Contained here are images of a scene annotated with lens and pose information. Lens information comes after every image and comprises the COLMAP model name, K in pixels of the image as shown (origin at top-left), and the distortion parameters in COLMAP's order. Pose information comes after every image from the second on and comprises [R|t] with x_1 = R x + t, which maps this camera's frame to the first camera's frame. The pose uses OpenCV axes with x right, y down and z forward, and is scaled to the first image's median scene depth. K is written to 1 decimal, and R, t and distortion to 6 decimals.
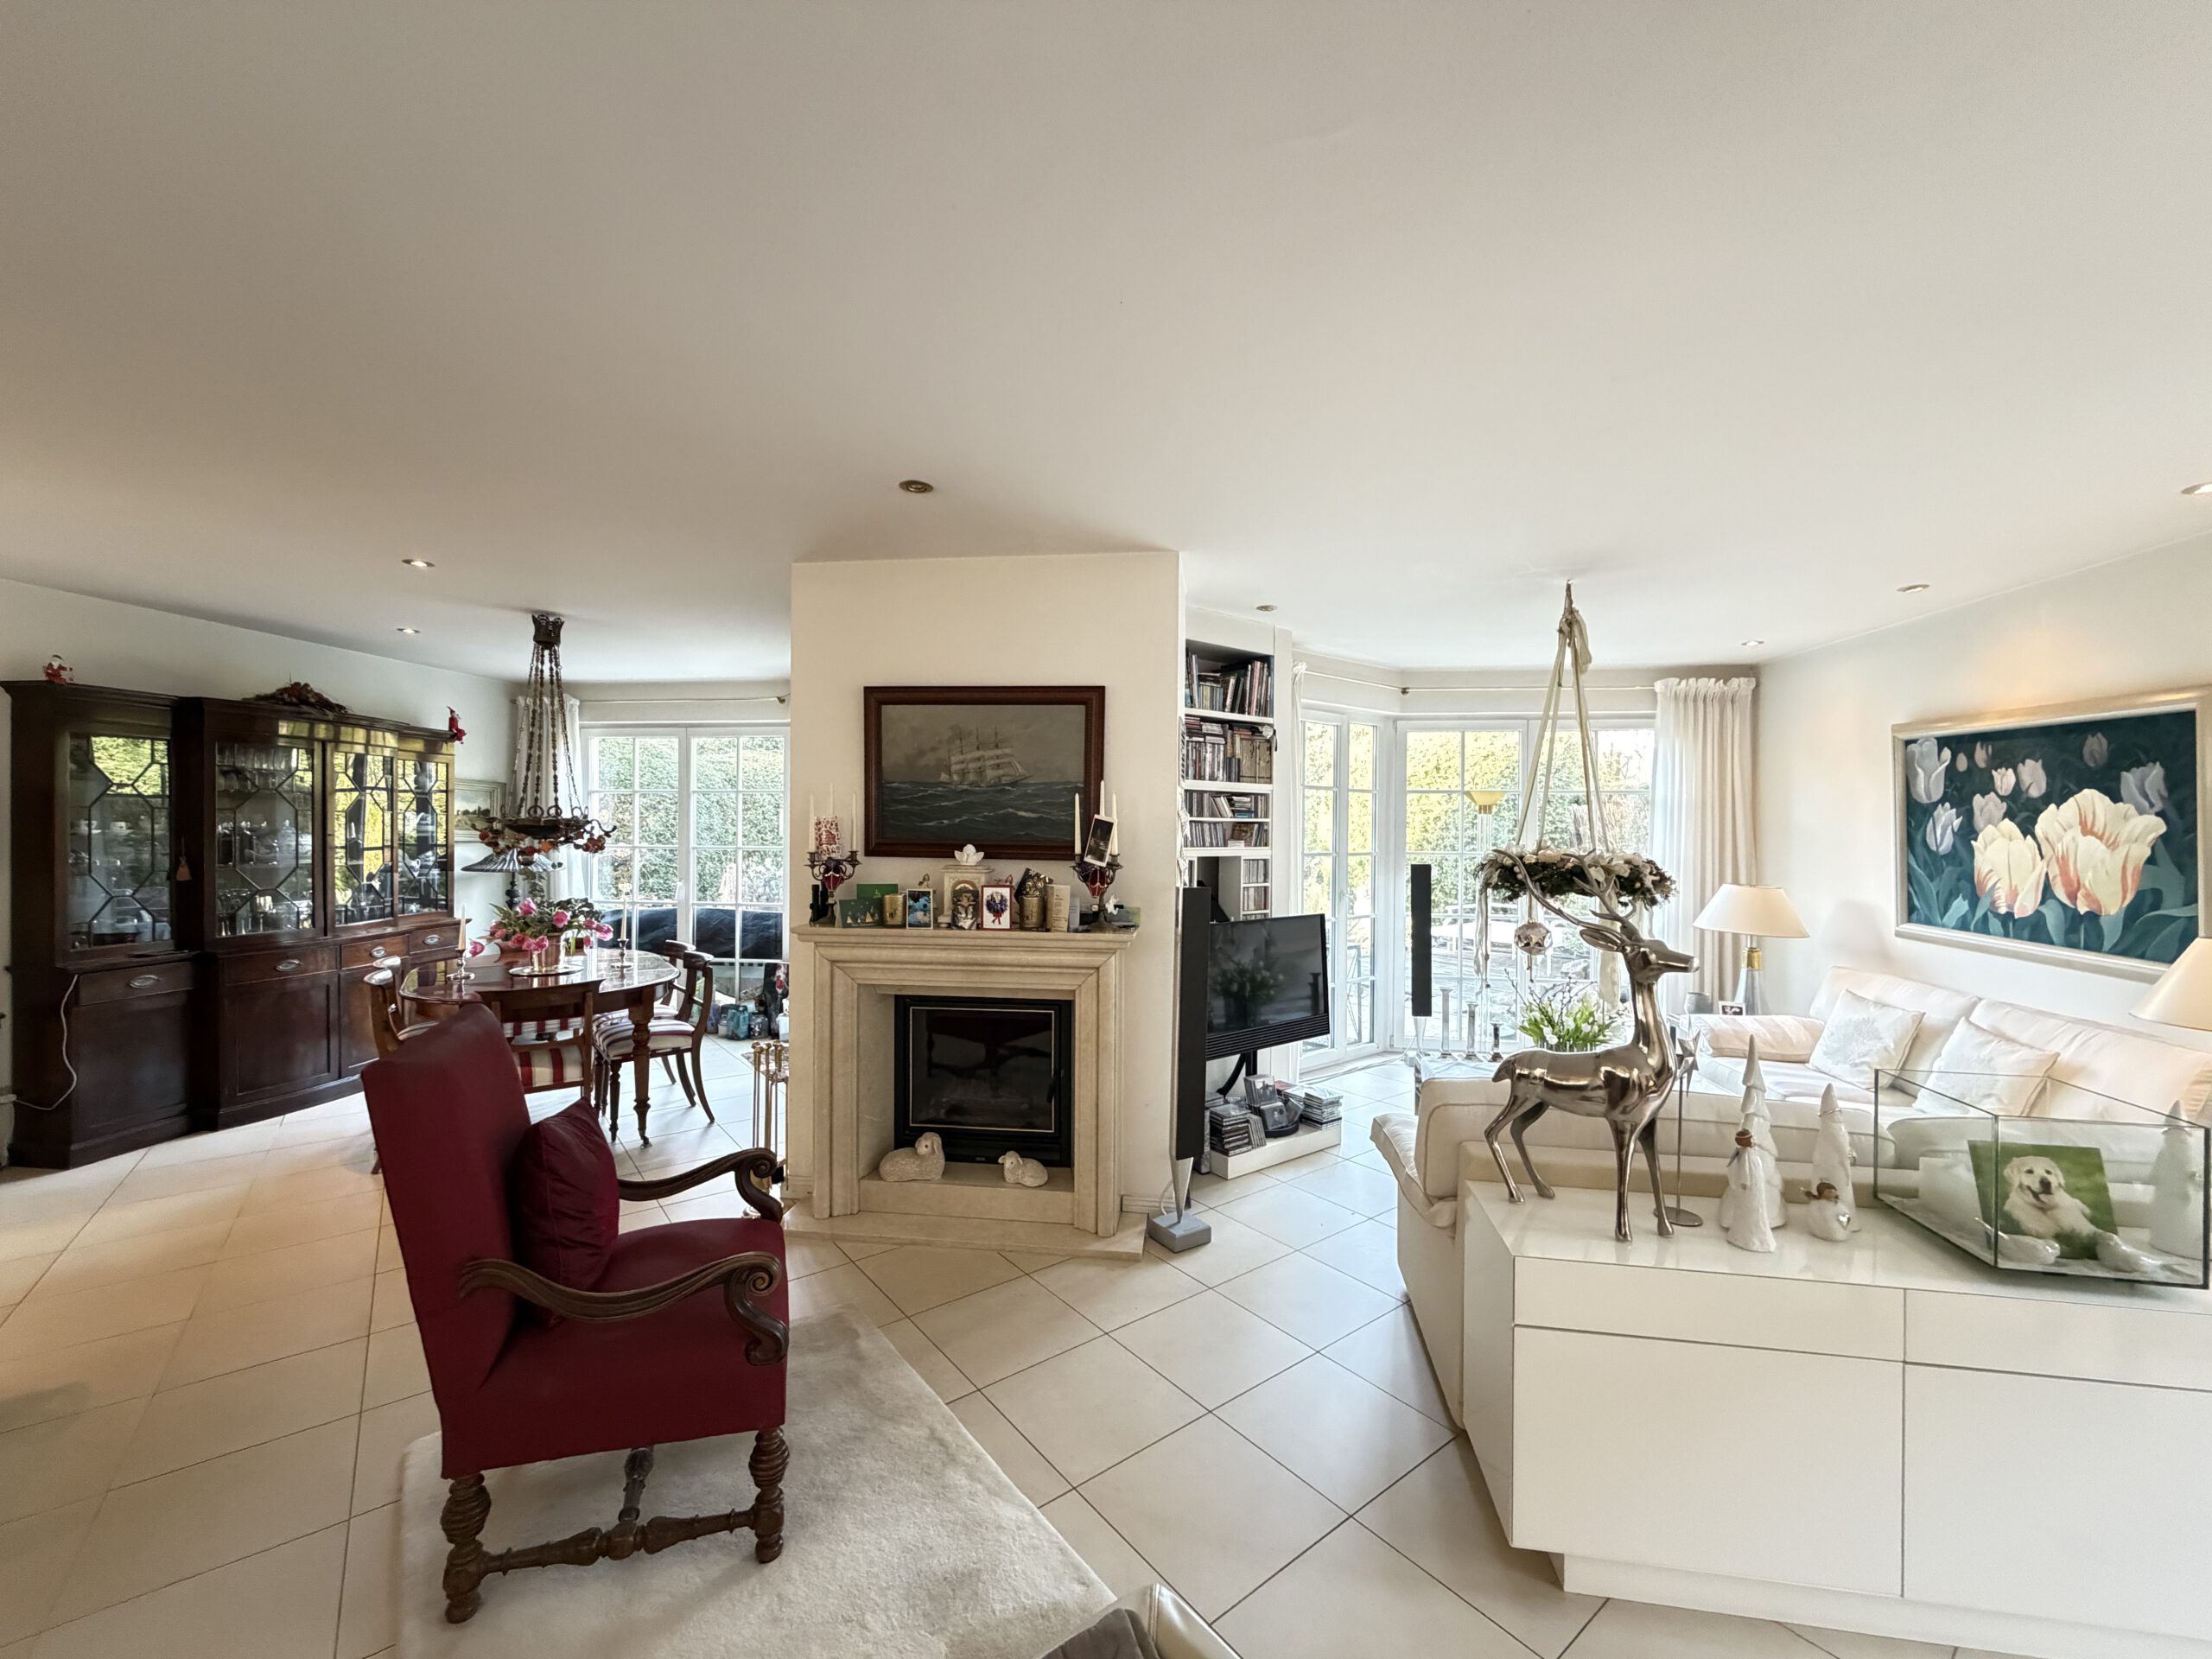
lens RADIAL K [[887.0, 0, 1104.3], [0, 887.0, 831.8], [0, 0, 1]] dist [0.003245, 0.000762]
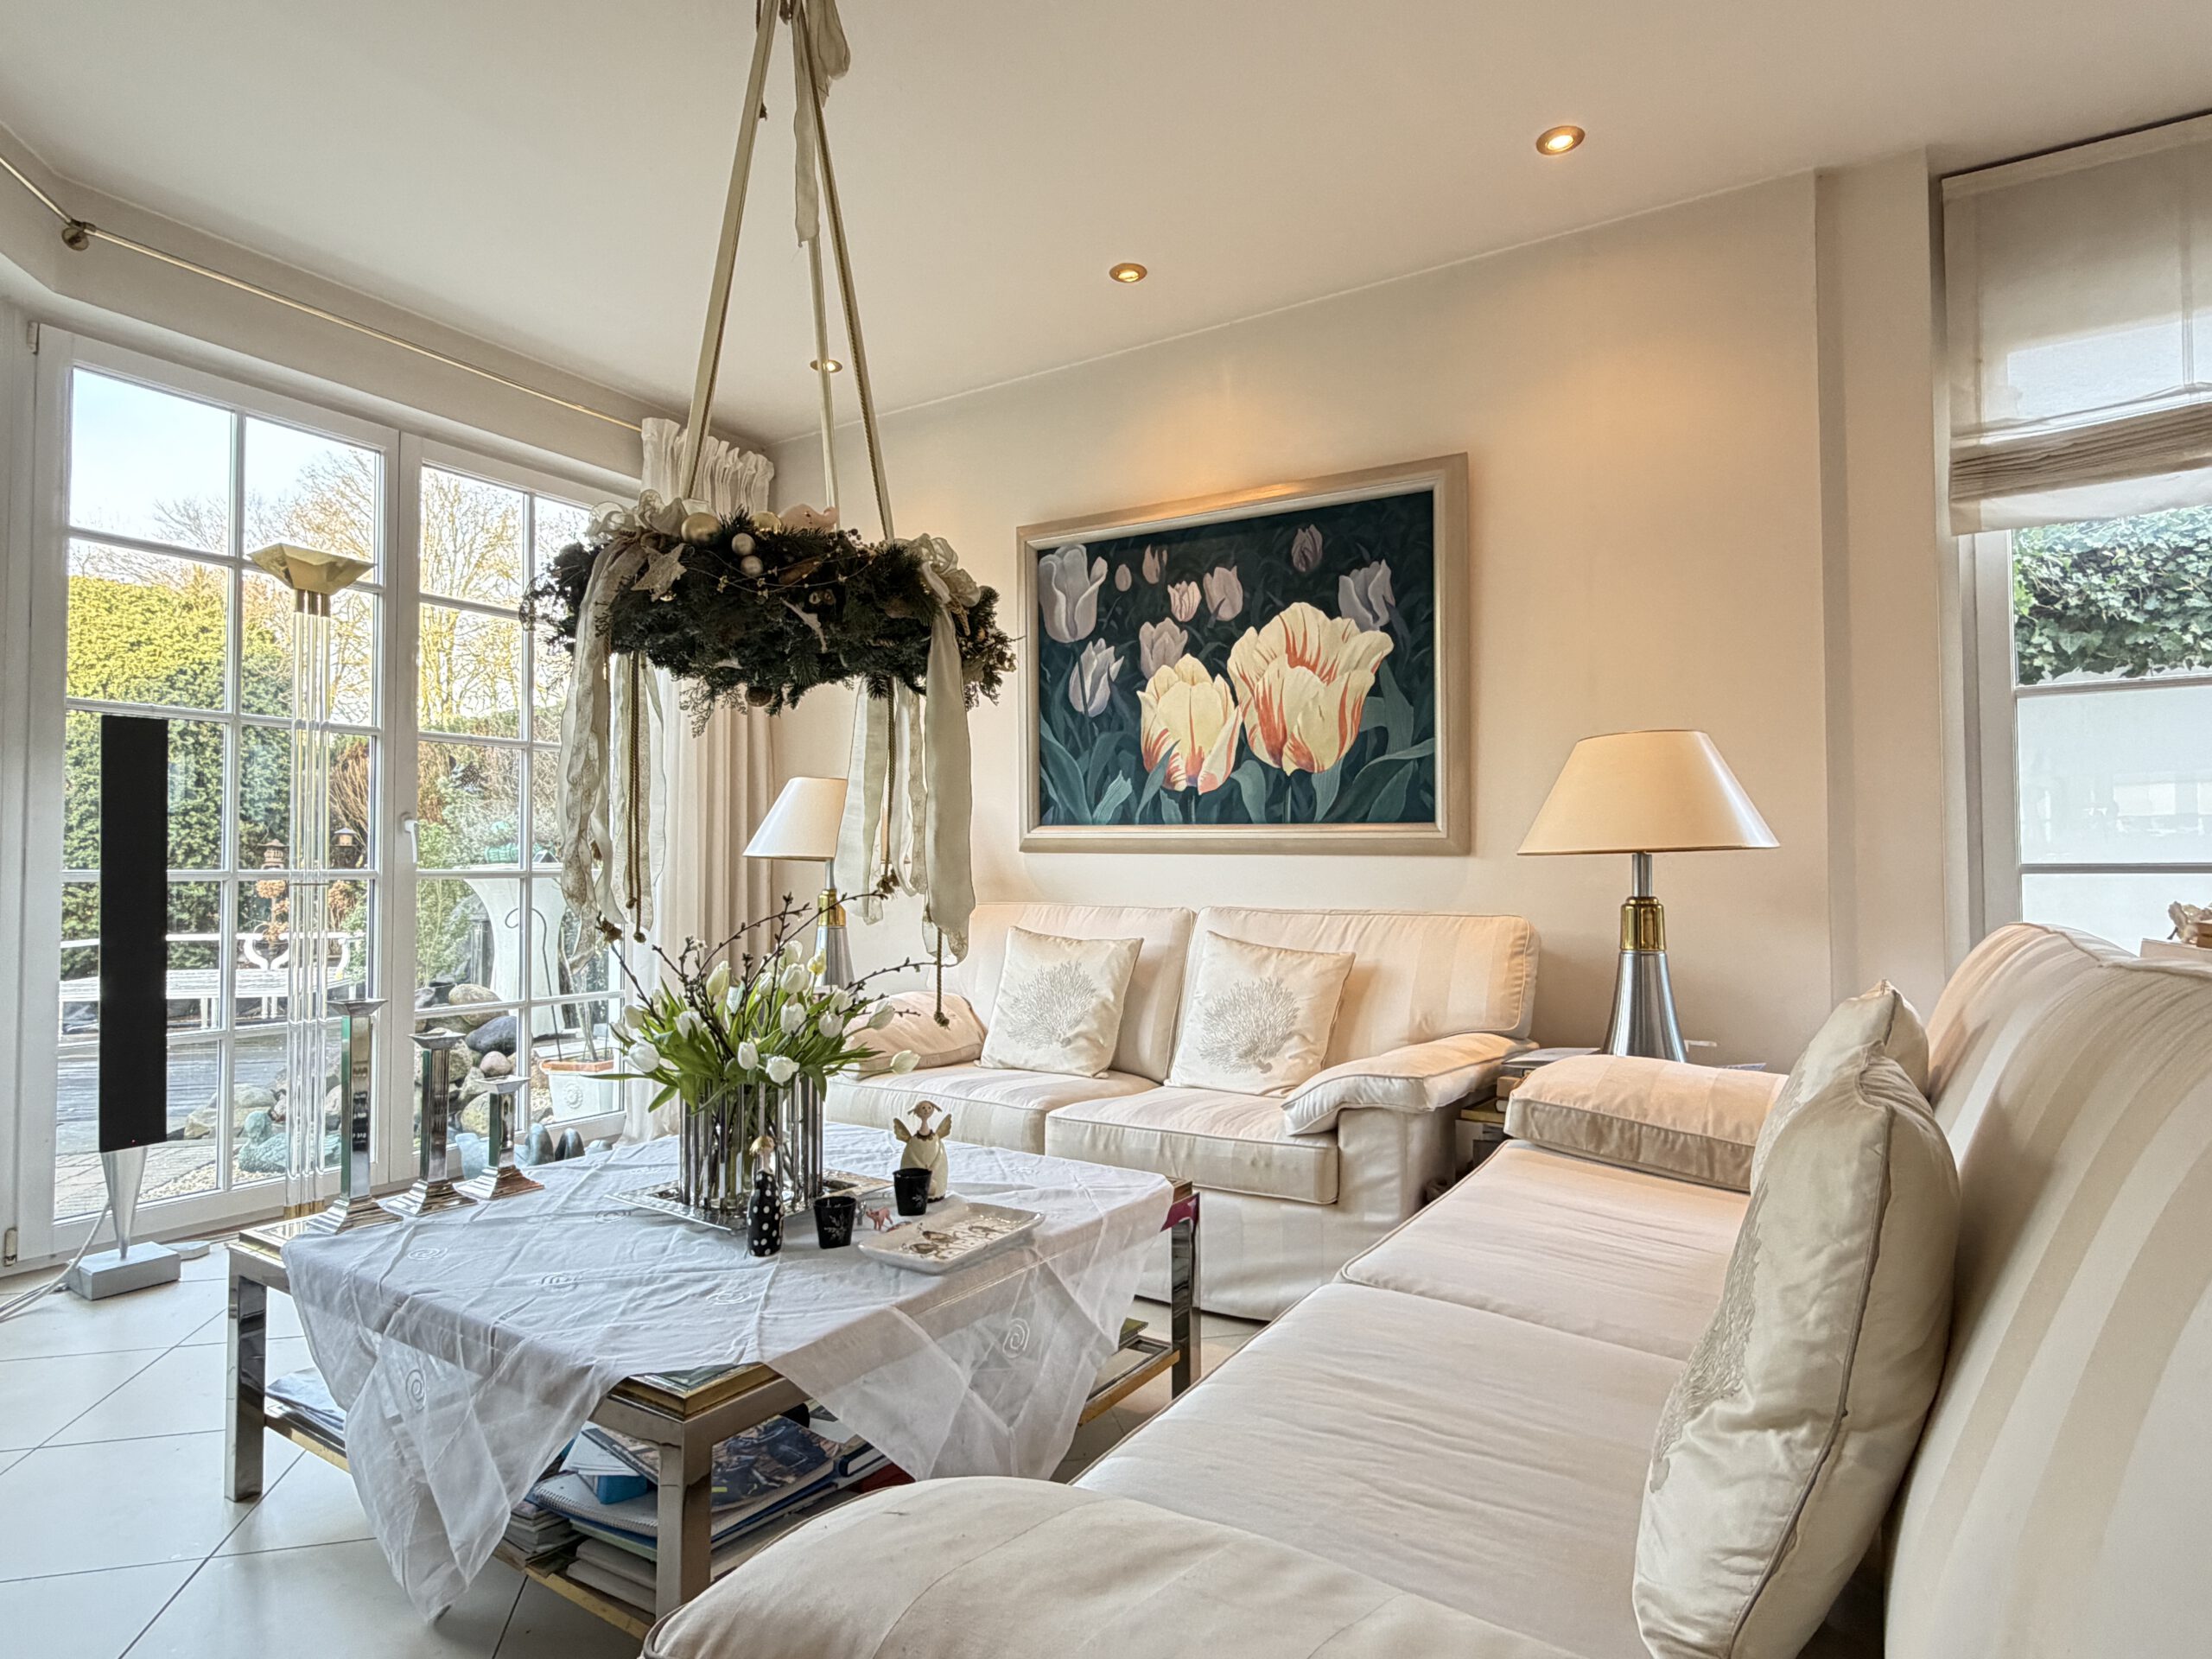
lens RADIAL K [[1222.4, 0, 1111.4], [0, 1222.4, 825.8], [0, 0, 1]] dist [0.000754, -0.001411]
pose [[0.422703, 0.017718, 0.906095, 0.116905], [0.015235, 0.999529, -0.026653, 0.146593], [-0.906140, 0.025070, 0.422234, 0.655464]]
